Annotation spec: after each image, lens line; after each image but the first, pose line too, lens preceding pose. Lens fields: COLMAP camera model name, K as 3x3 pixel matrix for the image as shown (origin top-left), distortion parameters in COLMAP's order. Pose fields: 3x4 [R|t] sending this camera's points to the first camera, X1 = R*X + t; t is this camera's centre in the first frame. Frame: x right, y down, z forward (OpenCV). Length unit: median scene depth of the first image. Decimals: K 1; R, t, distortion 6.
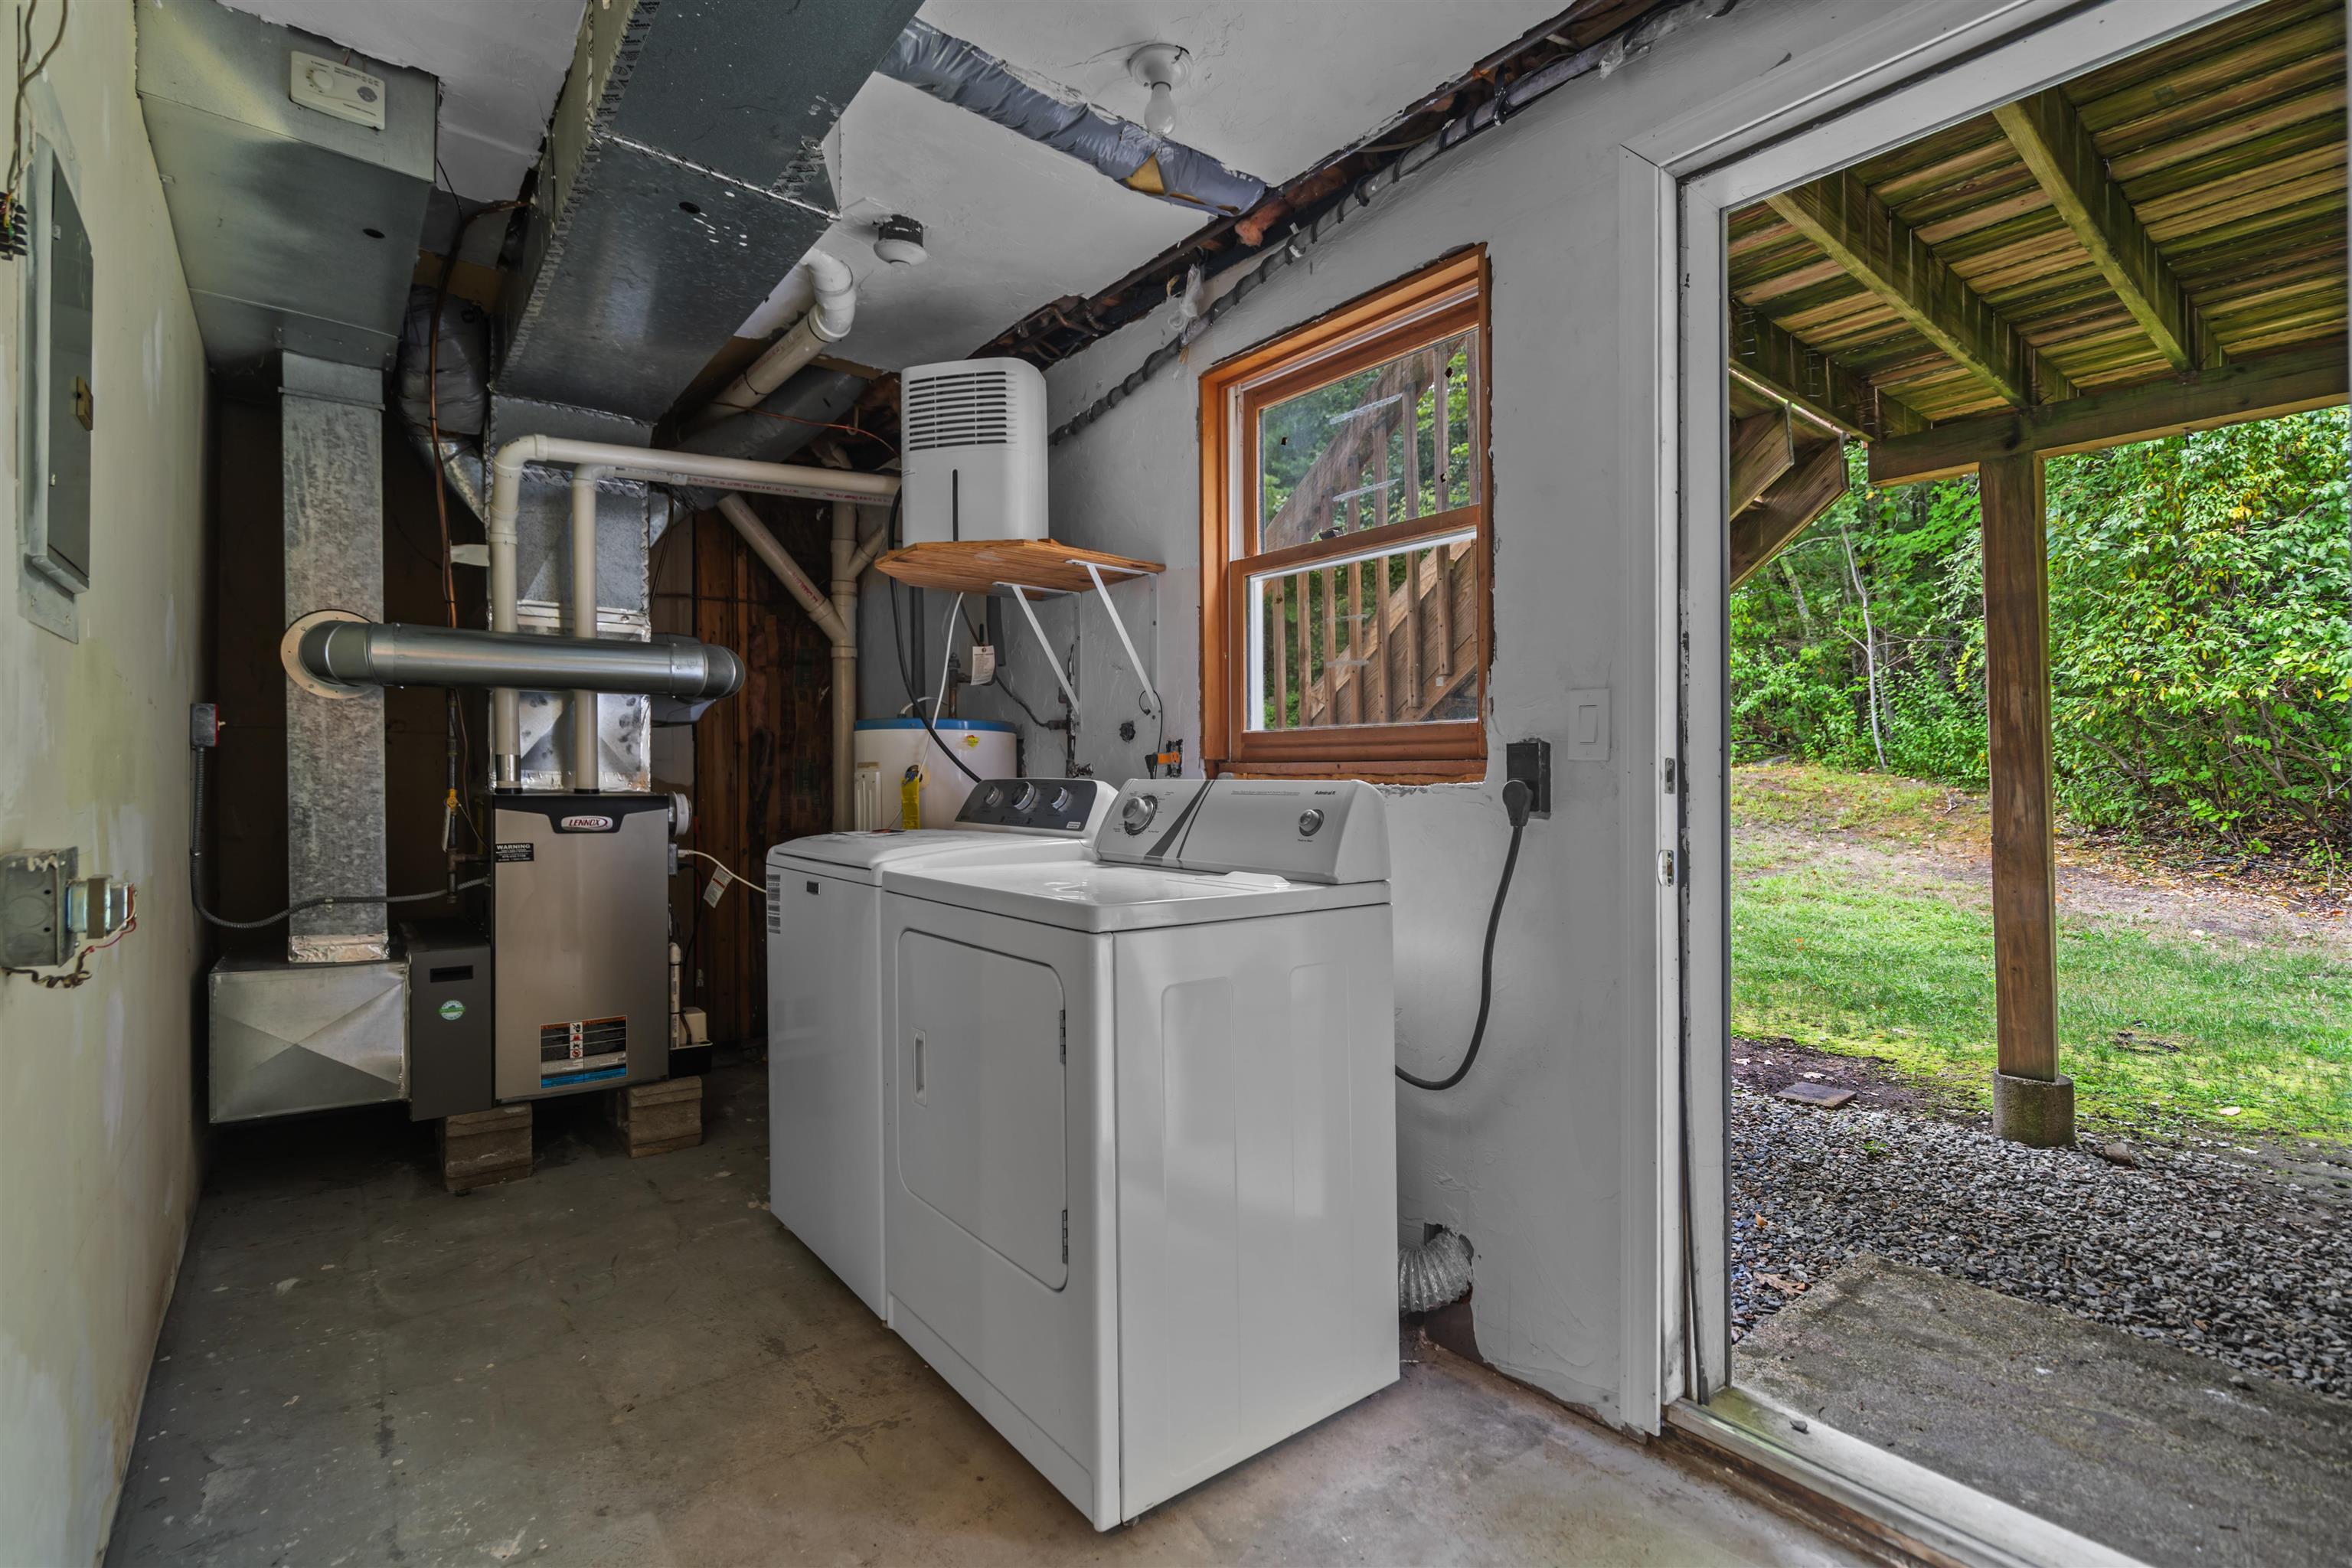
lens RADIAL K [[1081.9, 0, 1170.7], [0, 1081.9, 787.8], [0, 0, 1]] dist [-0.000763, 0.000500]
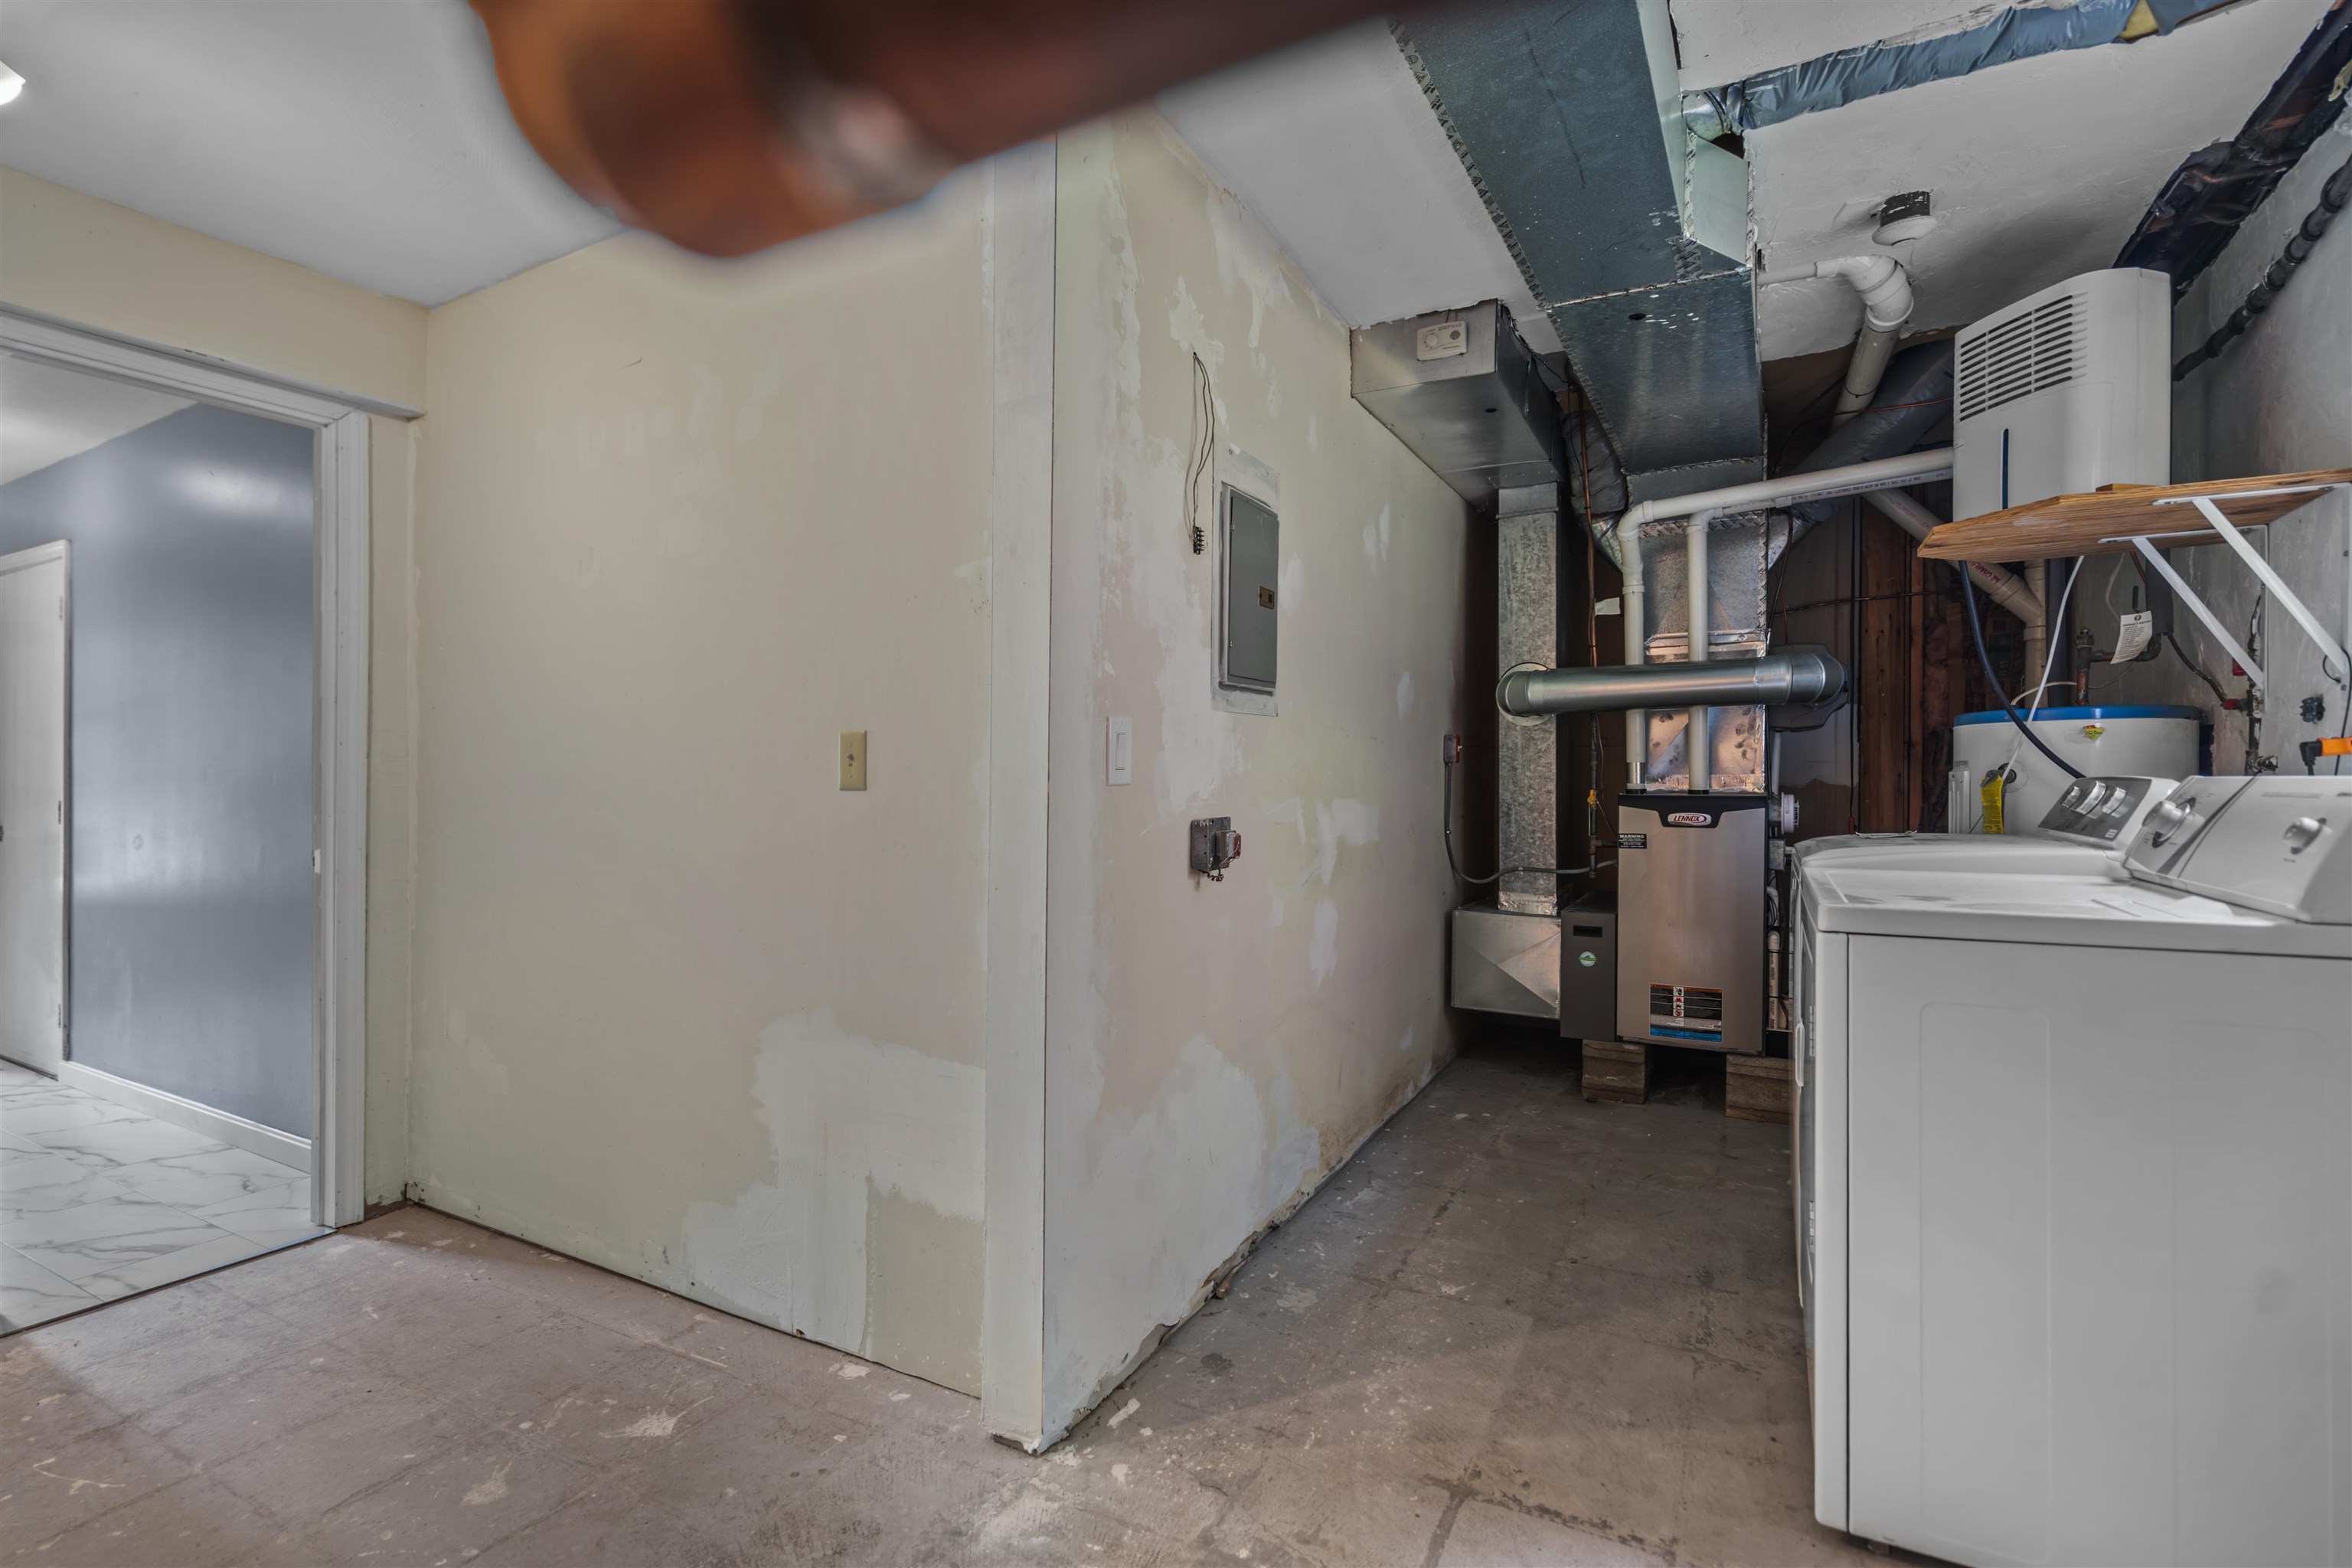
lens RADIAL K [[1081.9, 0, 1170.7], [0, 1081.9, 787.8], [0, 0, 1]] dist [-0.000763, 0.000500]
pose [[0.390792, -0.002399, -0.920476, 0.337612], [0.001469, 0.999997, -0.001983, 0.000074], [0.920478, -0.000578, 0.390794, 0.023659]]
